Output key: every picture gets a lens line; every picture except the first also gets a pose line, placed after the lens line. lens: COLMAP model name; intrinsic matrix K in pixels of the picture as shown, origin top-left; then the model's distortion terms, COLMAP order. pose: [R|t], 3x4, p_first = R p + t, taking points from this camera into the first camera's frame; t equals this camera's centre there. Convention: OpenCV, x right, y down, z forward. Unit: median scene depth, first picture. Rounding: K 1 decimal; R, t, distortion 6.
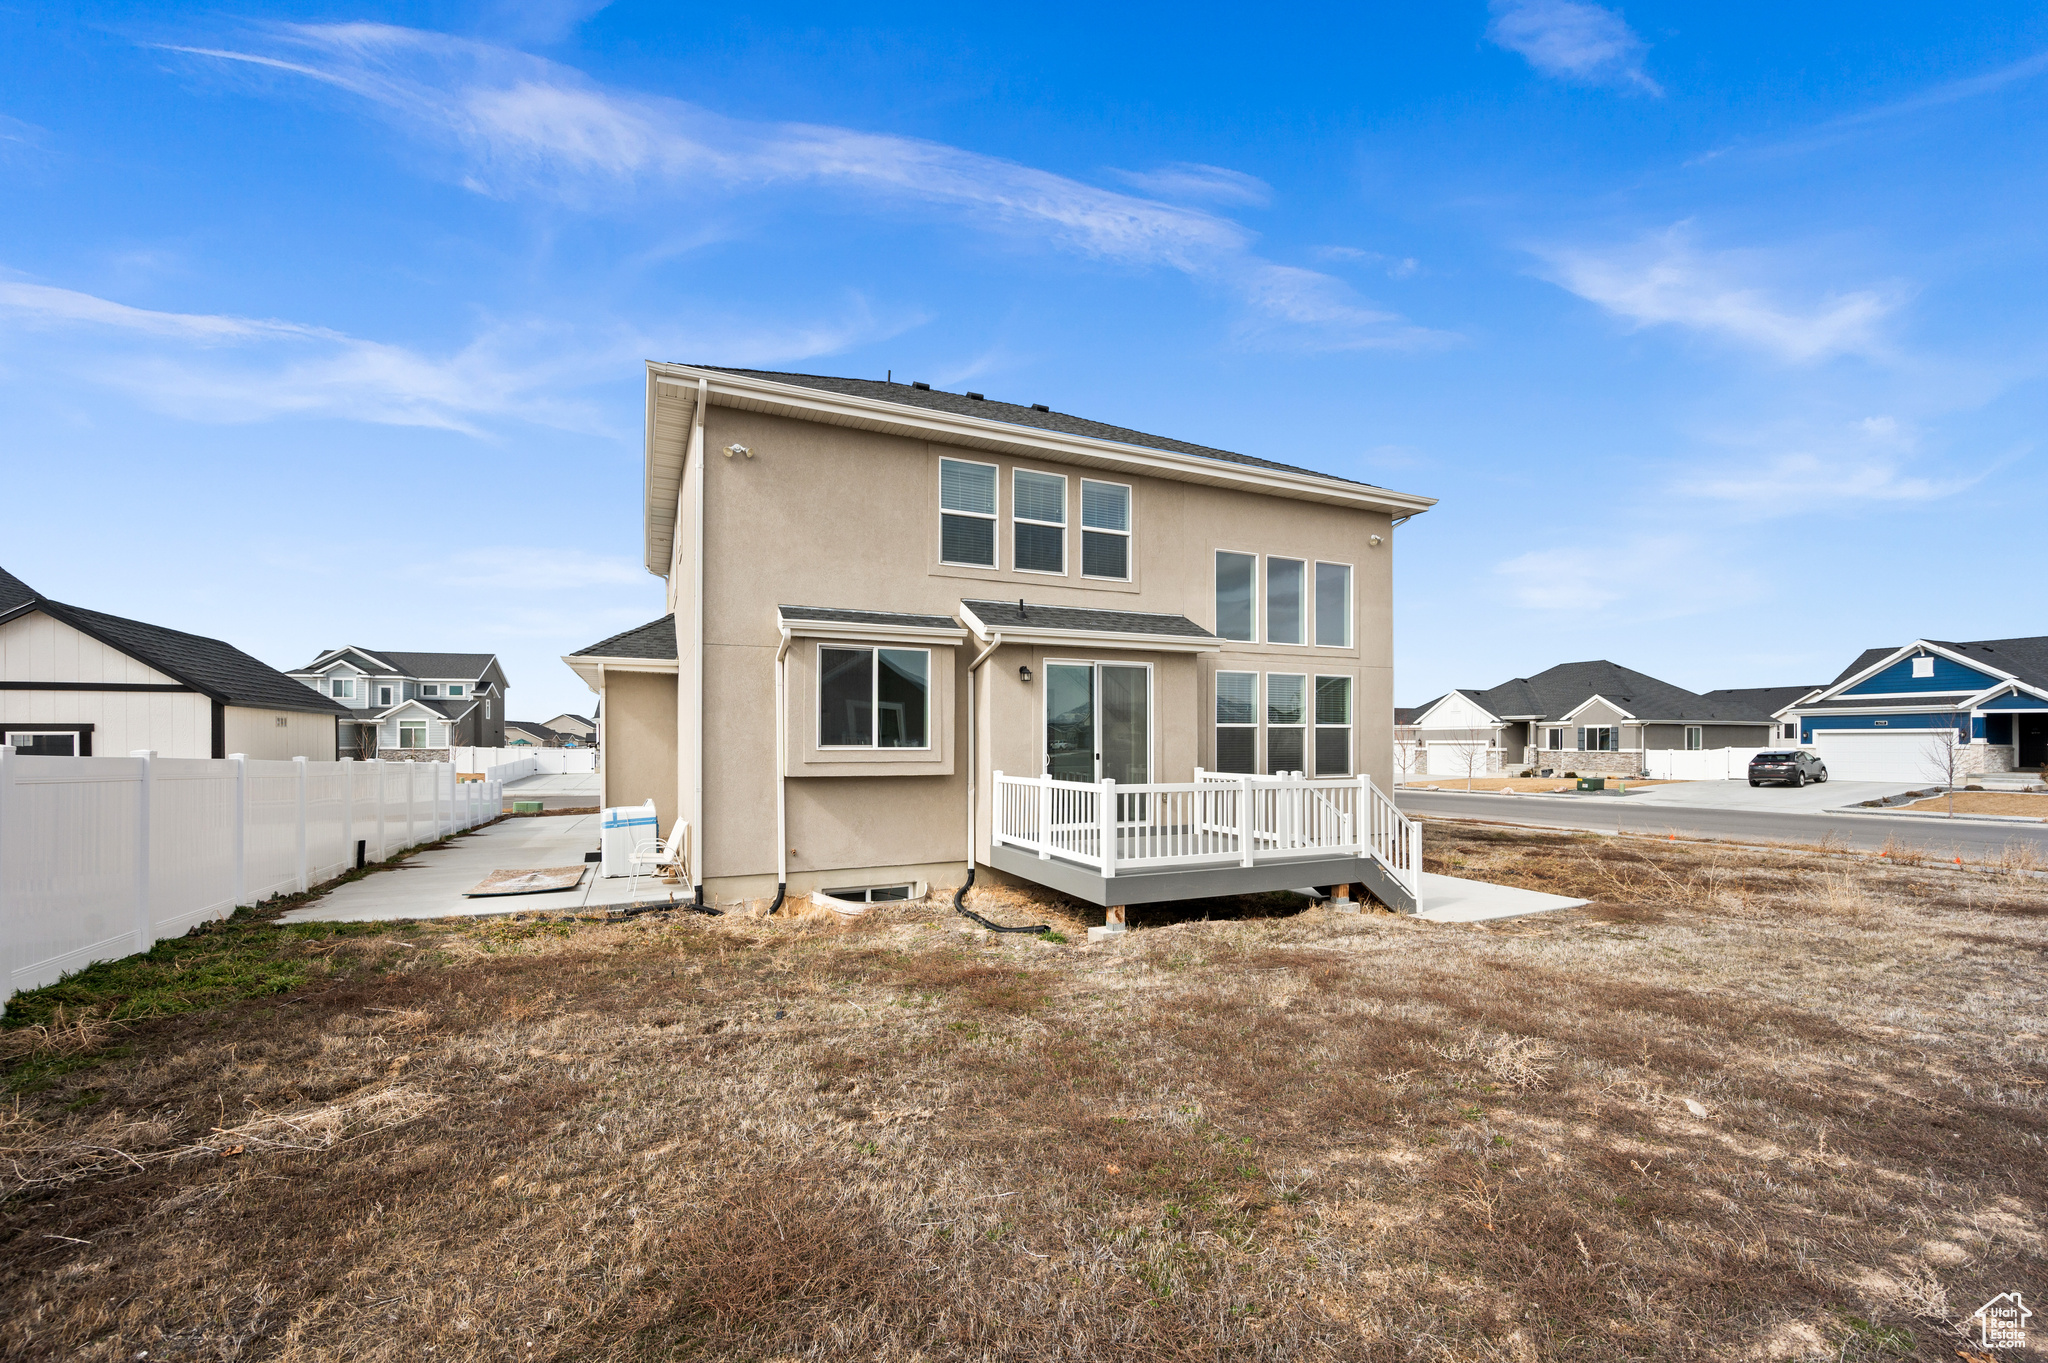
lens RADIAL K [[792.1, 0, 1020.7], [0, 792.1, 743.4], [0, 0, 1]] dist [0.000901, 0.000097]
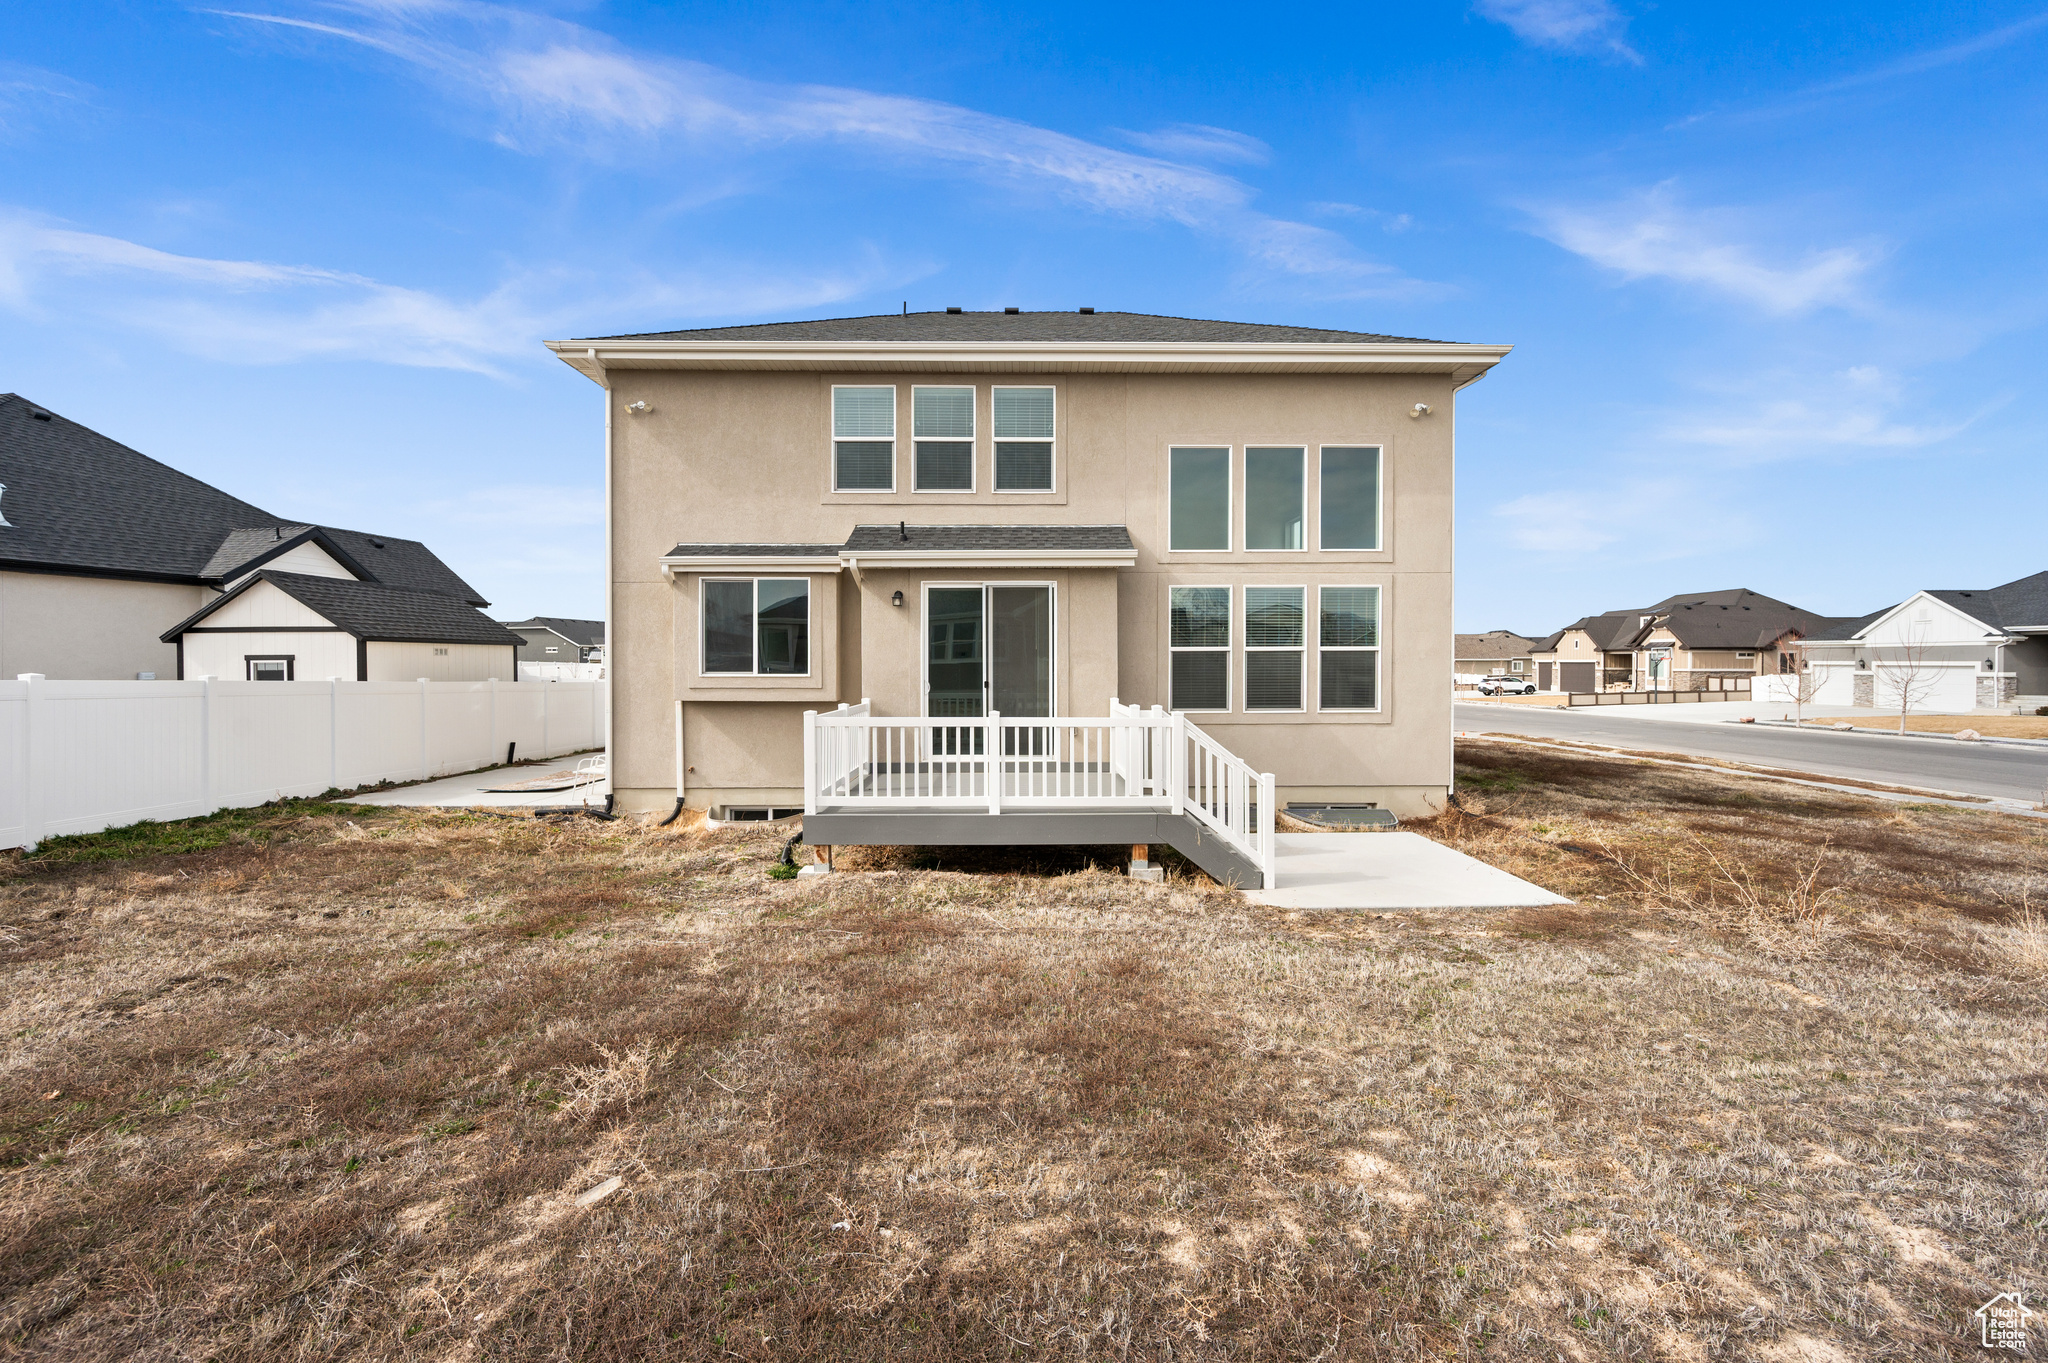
lens RADIAL K [[786.1, 0, 1022.3], [0, 786.1, 673.5], [0, 0, 1]] dist [-0.001596, -0.000091]
pose [[0.919883, 0.005587, -0.392153, 0.502342], [-0.000697, 0.999920, 0.012612, -0.008257], [0.392193, -0.011328, 0.919813, 0.166407]]
